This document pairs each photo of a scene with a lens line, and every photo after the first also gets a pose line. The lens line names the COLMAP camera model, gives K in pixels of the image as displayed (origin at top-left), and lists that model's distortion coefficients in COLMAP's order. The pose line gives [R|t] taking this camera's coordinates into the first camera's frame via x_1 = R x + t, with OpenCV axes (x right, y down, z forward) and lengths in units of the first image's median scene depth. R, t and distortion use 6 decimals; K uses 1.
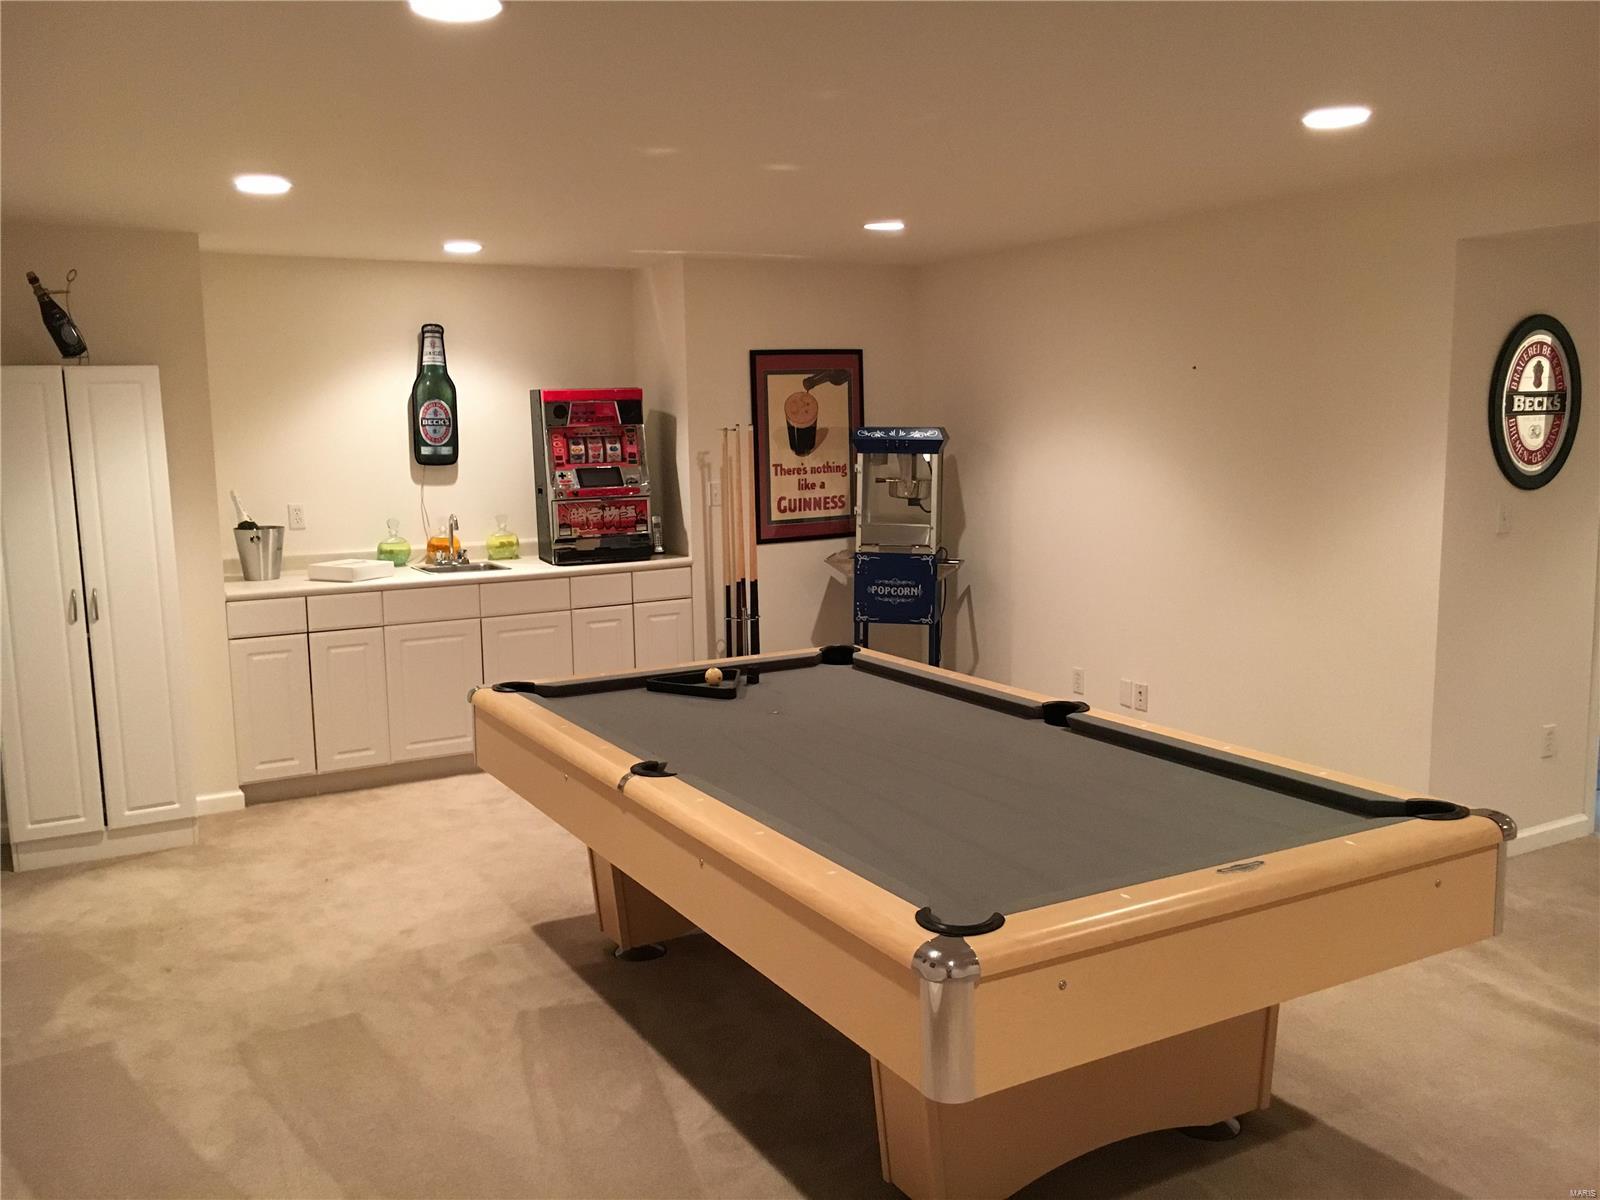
lens RADIAL K [[1371.2, 0, 790.3], [0, 1371.2, 573.3], [0, 0, 1]] dist [0.056239, -0.066682]
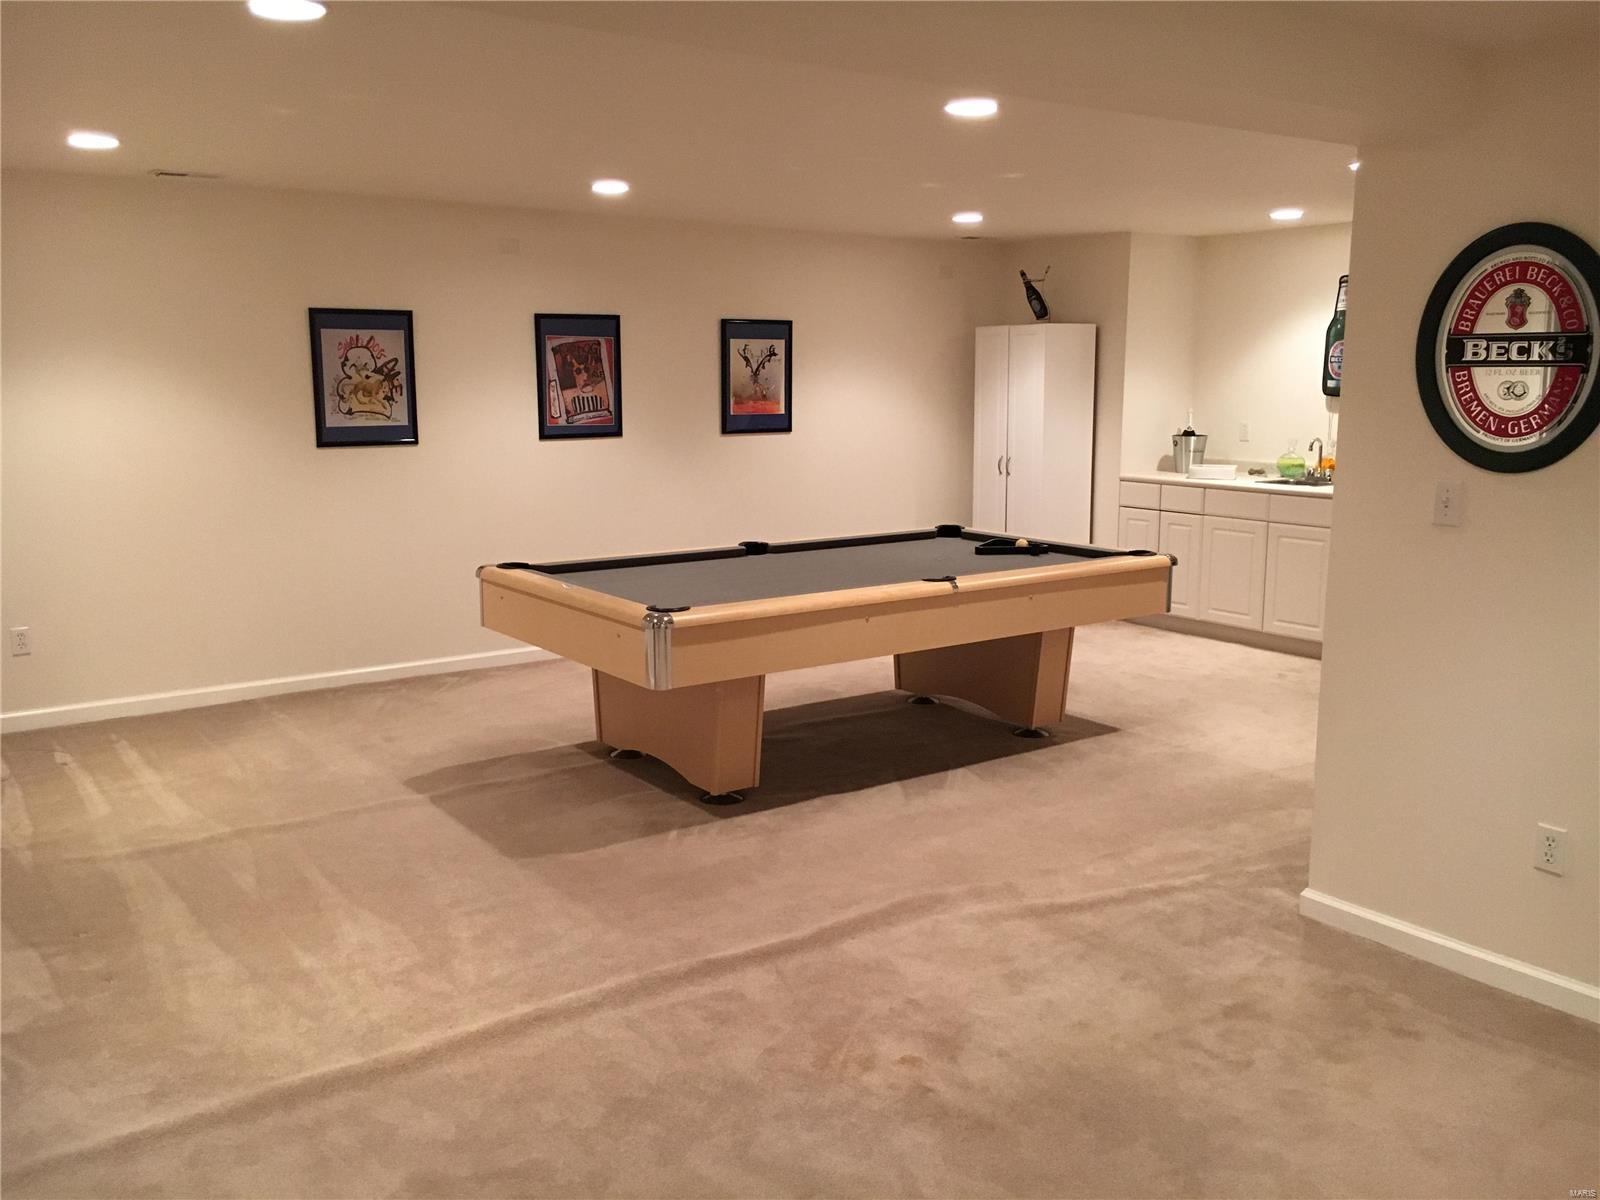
lens RADIAL K [[1371.2, 0, 802.1], [0, 1371.2, 601.2], [0, 0, 1]] dist [0.056239, -0.066682]
pose [[0.114371, 0.182597, -0.976513, 0.894755], [-0.114840, 0.978803, 0.169575, -0.055700], [0.986778, 0.092748, 0.132916, 0.412672]]
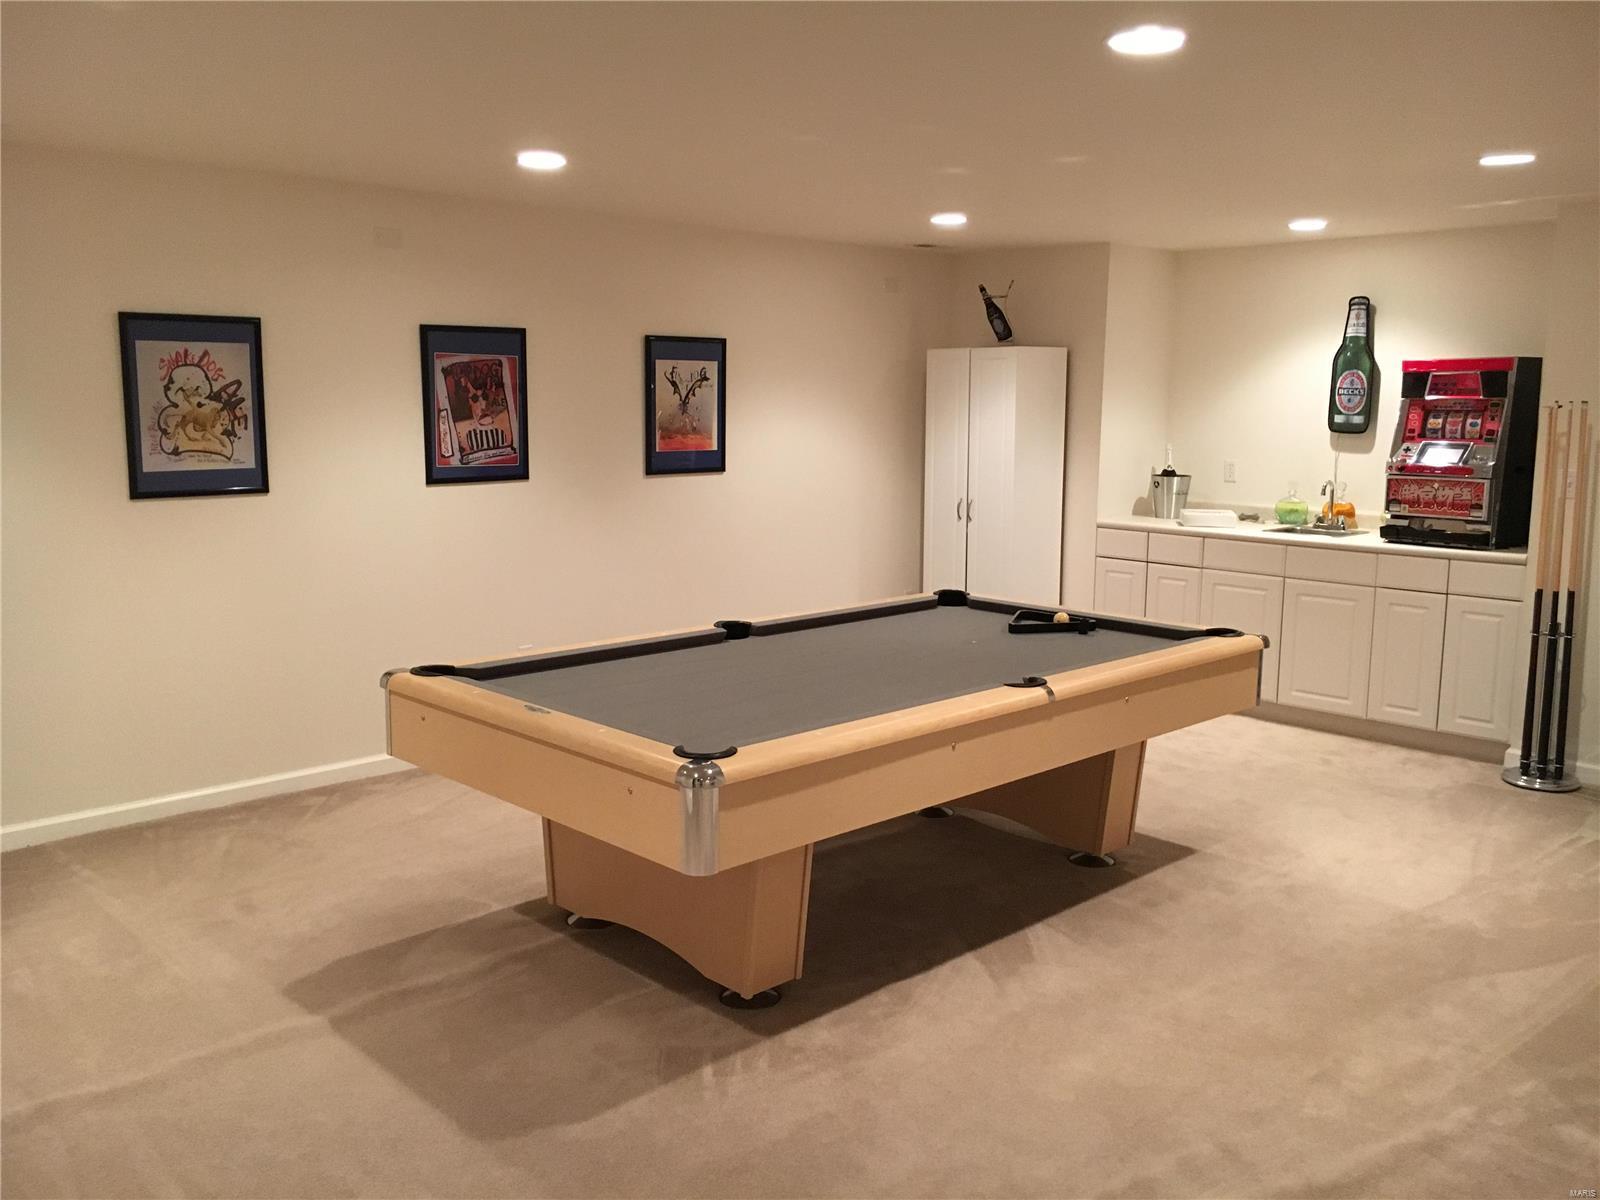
lens RADIAL K [[1371.2, 0, 802.5], [0, 1371.2, 599.1], [0, 0, 1]] dist [0.056239, -0.066682]
pose [[0.255987, 0.165366, -0.952431, 0.665889], [-0.123169, 0.982809, 0.137536, -0.048960], [0.958801, 0.082102, 0.271955, 0.336082]]
